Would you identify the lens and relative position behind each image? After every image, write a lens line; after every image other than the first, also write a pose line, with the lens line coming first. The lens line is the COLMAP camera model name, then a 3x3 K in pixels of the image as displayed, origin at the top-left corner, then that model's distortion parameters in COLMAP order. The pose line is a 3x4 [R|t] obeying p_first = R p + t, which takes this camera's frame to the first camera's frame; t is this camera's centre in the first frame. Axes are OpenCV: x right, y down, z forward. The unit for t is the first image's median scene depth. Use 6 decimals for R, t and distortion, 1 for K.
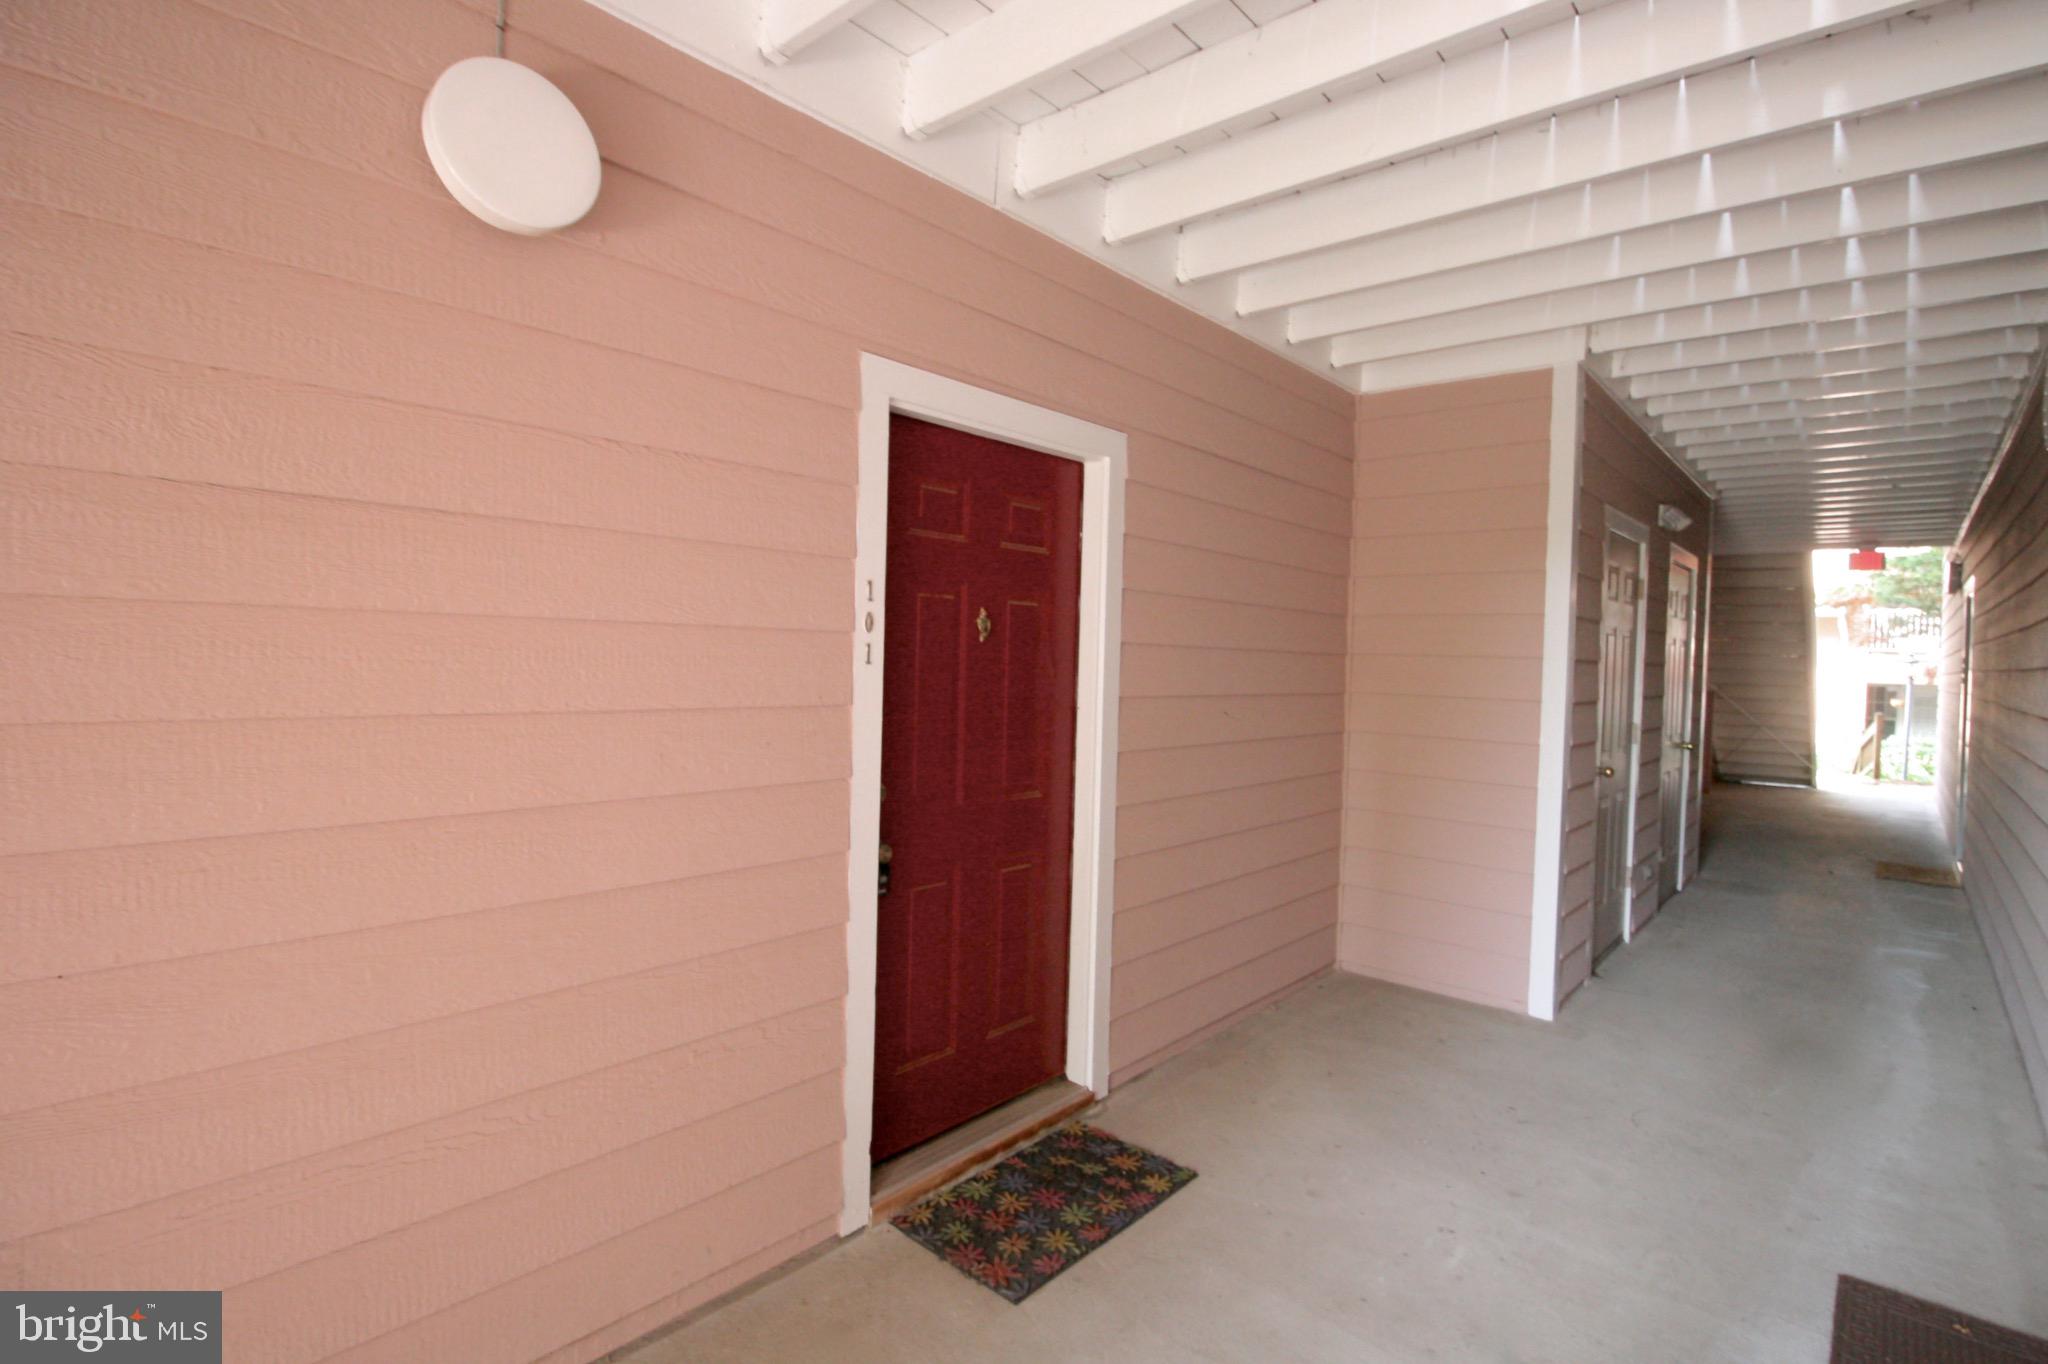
lens RADIAL K [[993.6, 0, 1021.5], [0, 993.6, 667.7], [0, 0, 1]] dist [-0.003212, -0.000187]
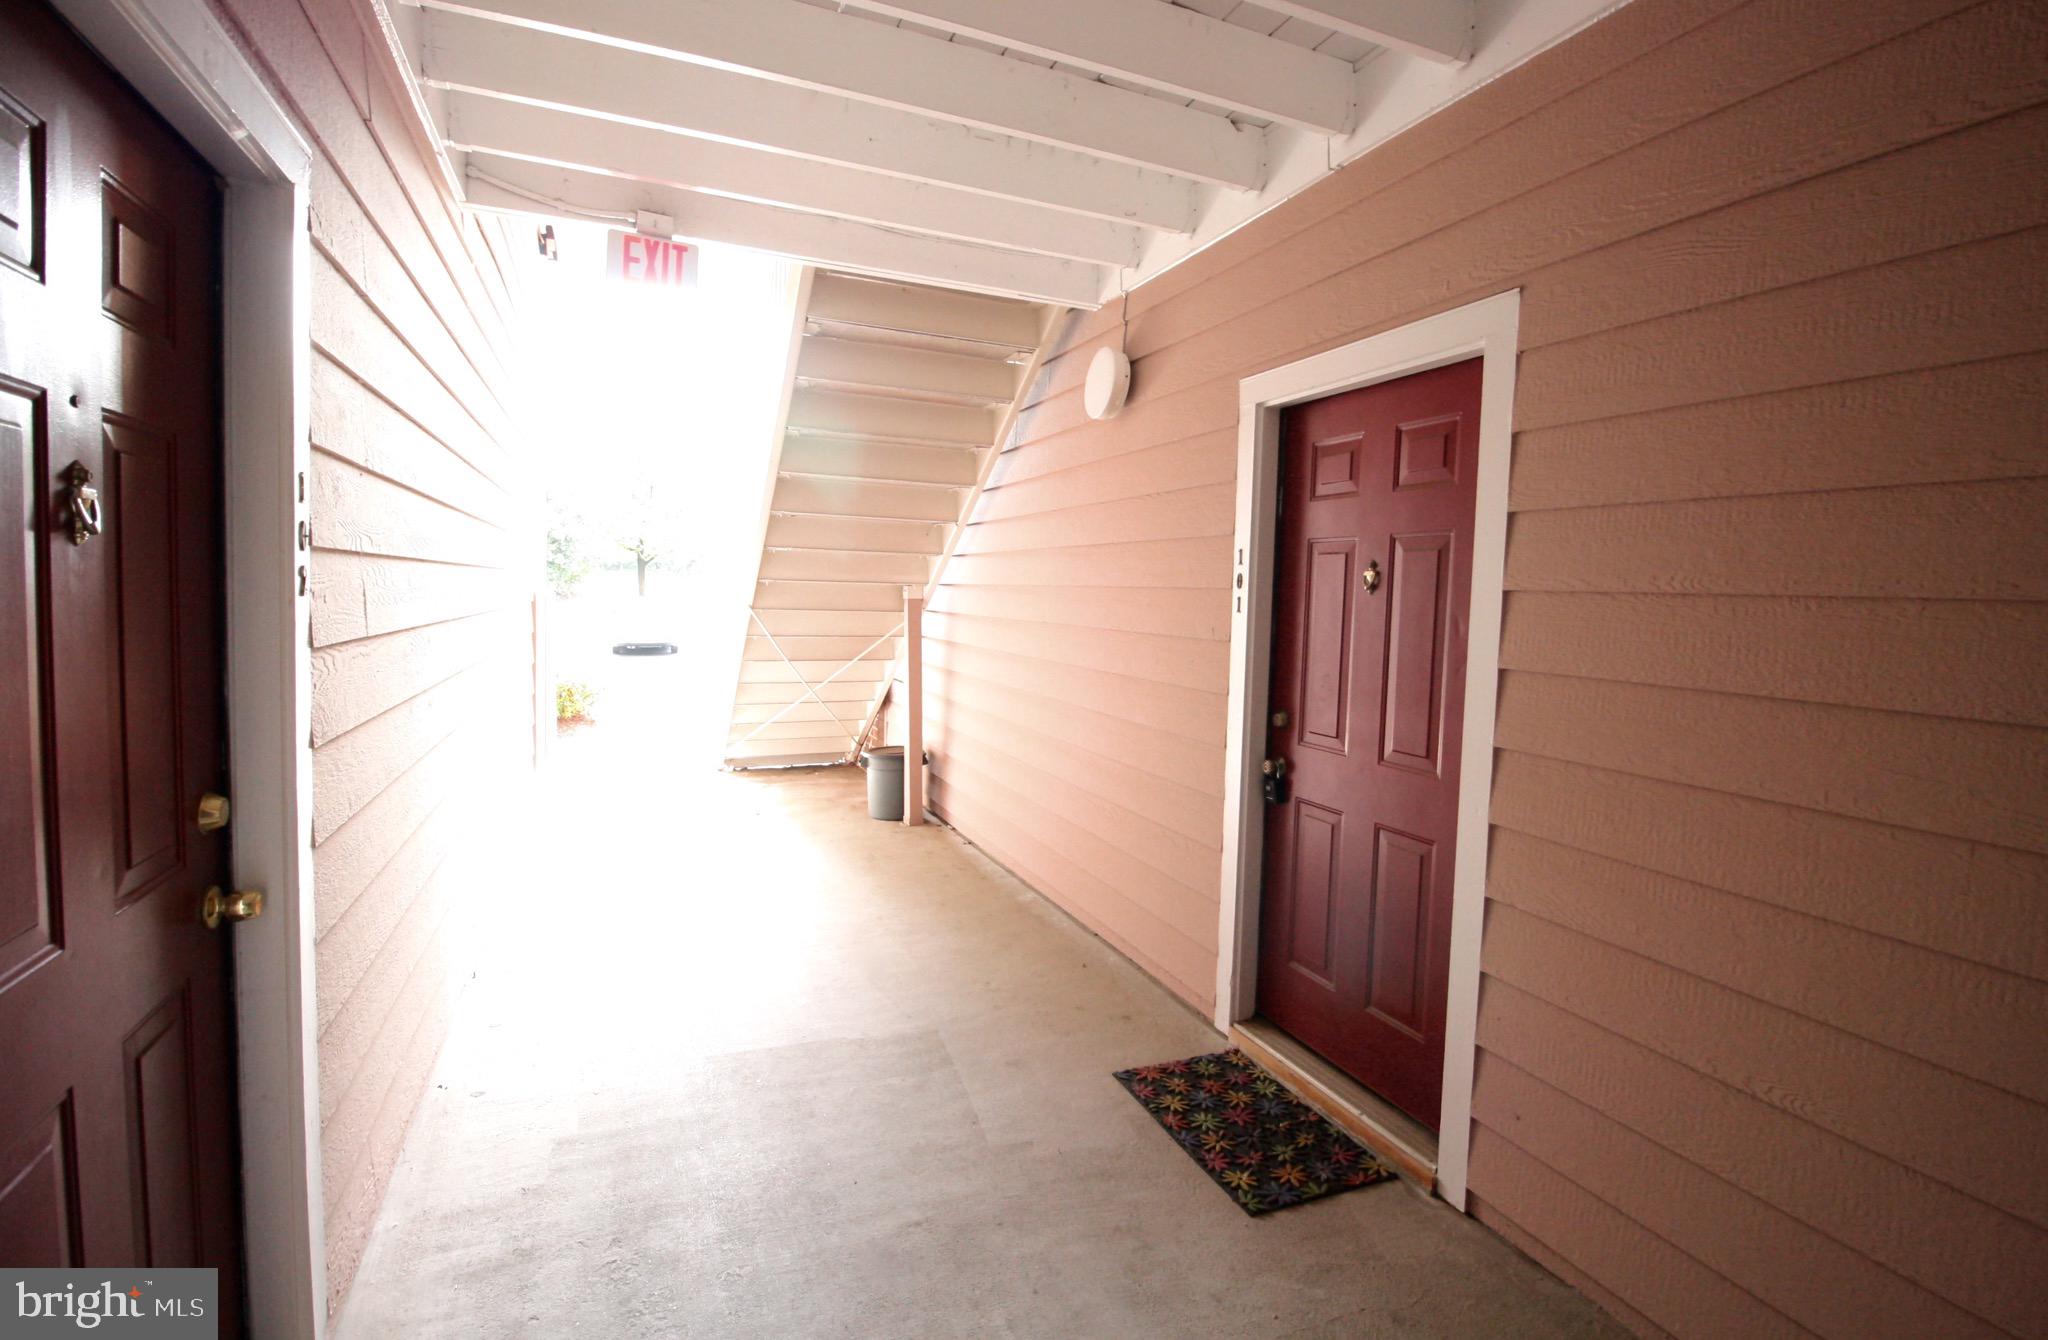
lens RADIAL K [[956.8, 0, 1031.7], [0, 956.8, 654.8], [0, 0, 1]] dist [0.003954, -0.018455]
pose [[-0.438127, 0.019570, -0.898700, 1.040100], [-0.049050, 0.997753, 0.045640, 0.007499], [0.897574, 0.064077, -0.436182, 1.225612]]
